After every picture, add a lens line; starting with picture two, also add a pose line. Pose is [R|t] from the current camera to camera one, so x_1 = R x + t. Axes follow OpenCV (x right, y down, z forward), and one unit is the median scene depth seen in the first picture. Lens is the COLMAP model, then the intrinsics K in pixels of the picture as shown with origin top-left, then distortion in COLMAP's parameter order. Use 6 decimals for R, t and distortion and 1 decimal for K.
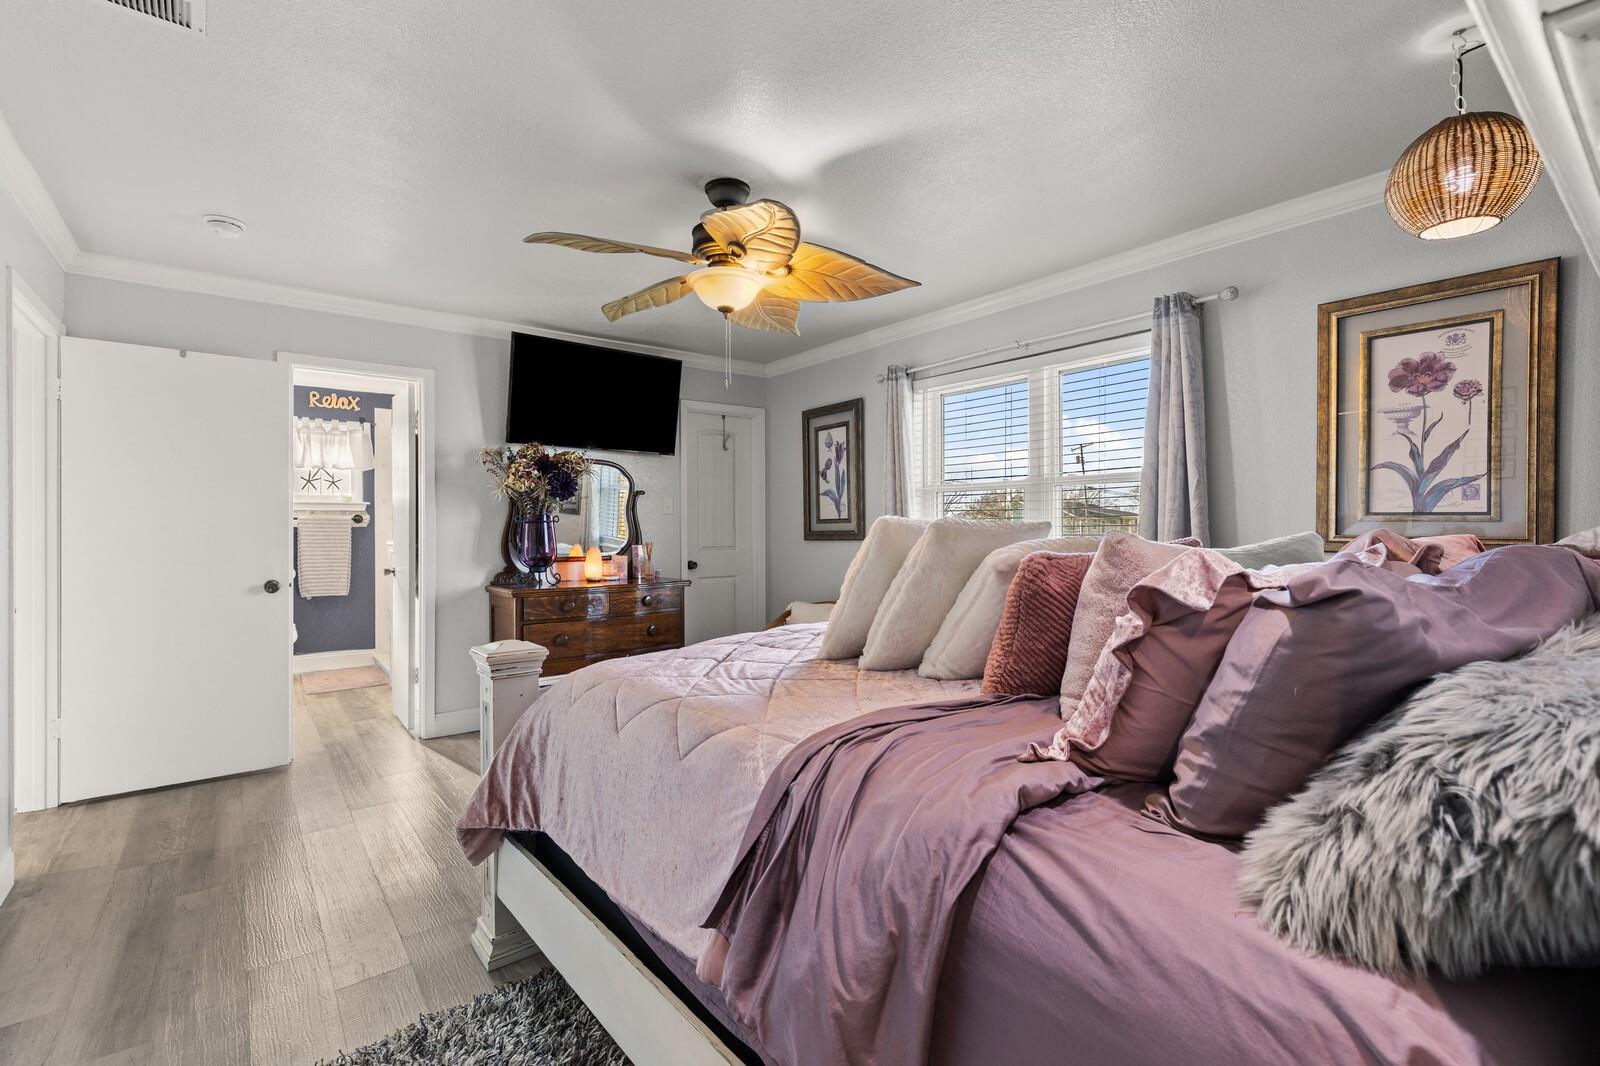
lens RADIAL K [[731.3, 0, 800.0], [0, 731.3, 533.0], [0, 0, 1]] dist [0.003124, 0.000790]
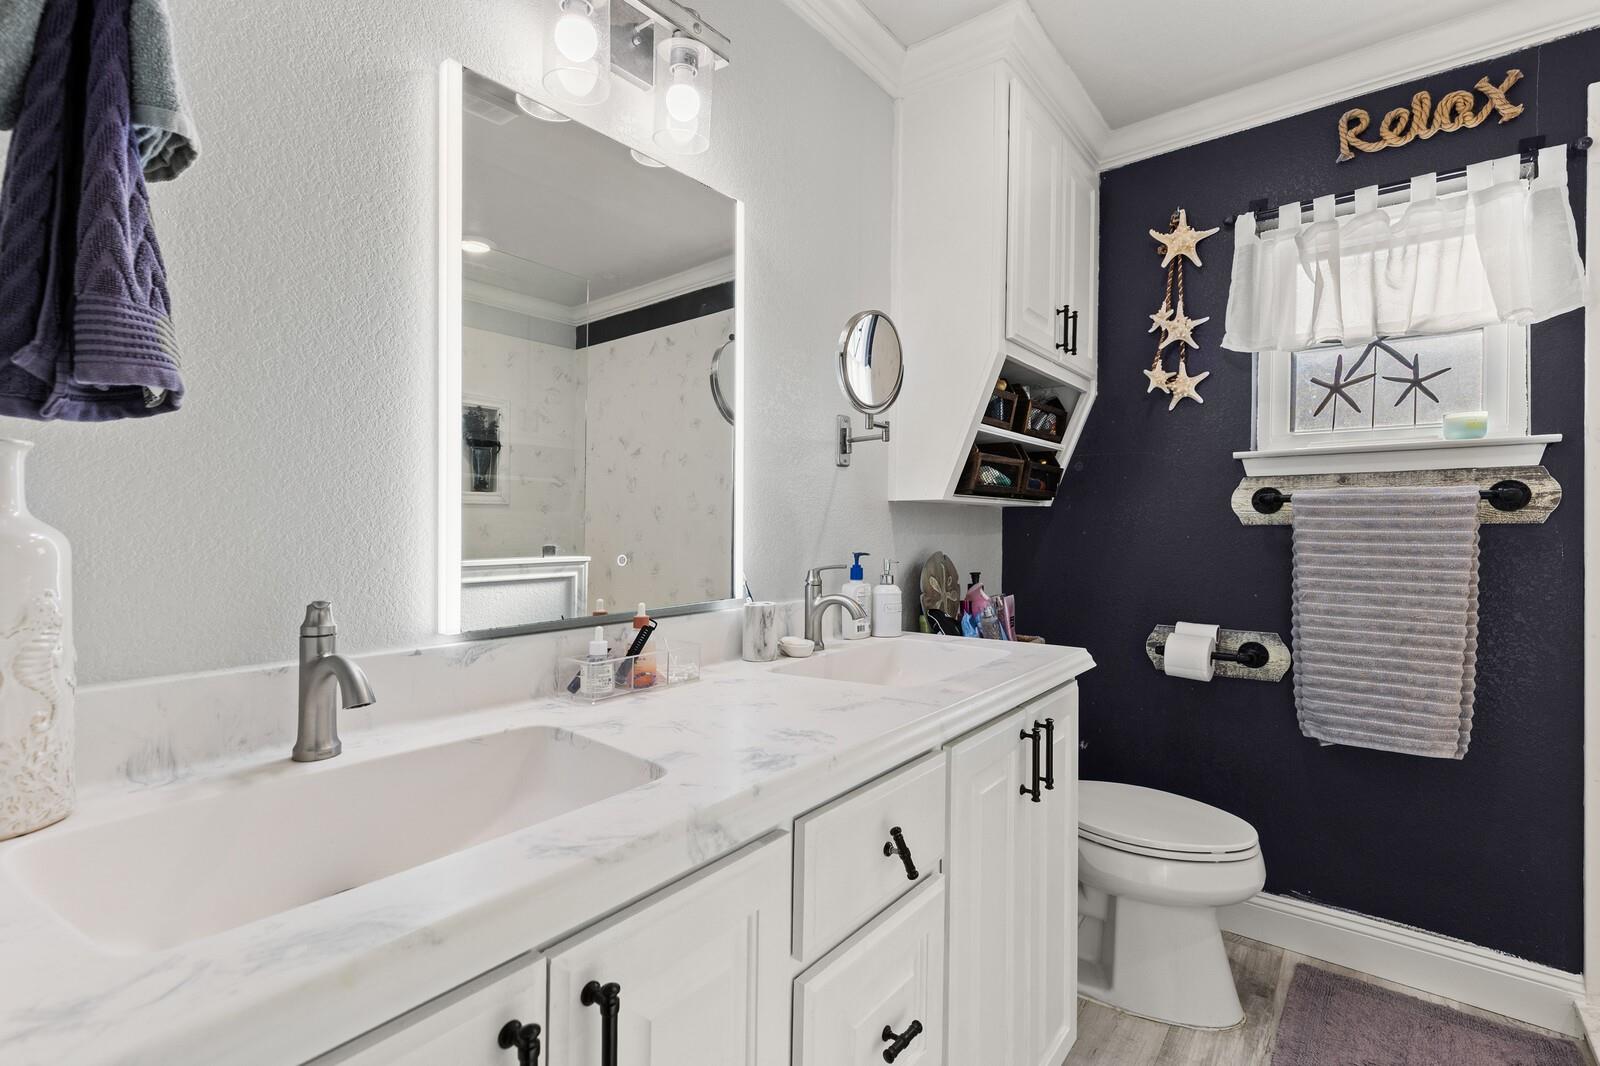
lens RADIAL K [[731.3, 0, 800.0], [0, 731.3, 533.0], [0, 0, 1]] dist [0.003124, 0.000790]
pose [[0.239135, 0.002408, -0.970983, -0.395921], [-0.005626, 0.999984, 0.001094, -0.003306], [0.970970, 0.005202, 0.239145, 0.669745]]
